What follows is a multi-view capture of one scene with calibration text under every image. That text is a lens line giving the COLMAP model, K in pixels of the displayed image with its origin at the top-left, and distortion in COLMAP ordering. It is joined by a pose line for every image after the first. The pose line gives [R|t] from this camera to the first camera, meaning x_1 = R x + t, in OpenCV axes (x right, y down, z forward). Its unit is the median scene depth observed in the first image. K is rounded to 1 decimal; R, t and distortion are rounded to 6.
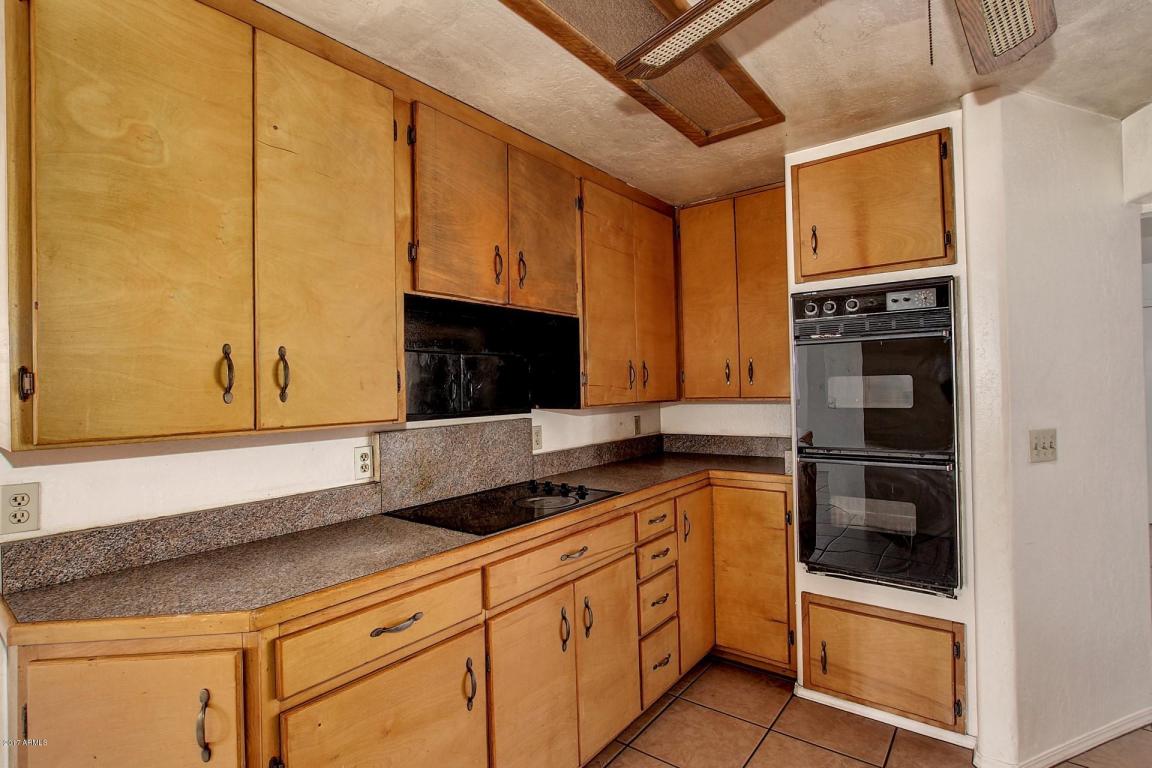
lens RADIAL K [[552.1, 0, 575.0], [0, 552.1, 379.6], [0, 0, 1]] dist [-0.027968, 0.000130]
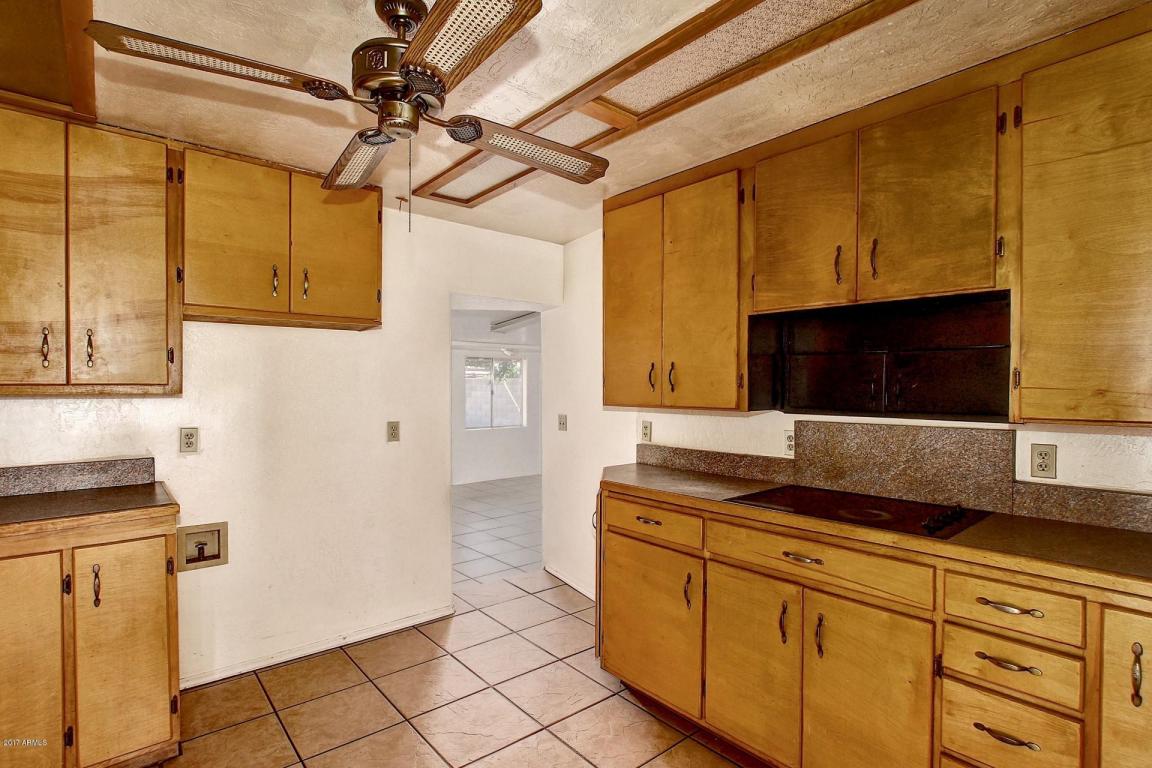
lens RADIAL K [[552.1, 0, 574.4], [0, 552.1, 389.3], [0, 0, 1]] dist [-0.027968, 0.000130]
pose [[-0.193444, 0.029548, -0.980666, 0.953018], [0.015152, 0.999517, 0.027127, -0.017369], [0.980994, -0.009611, -0.193798, 0.735748]]
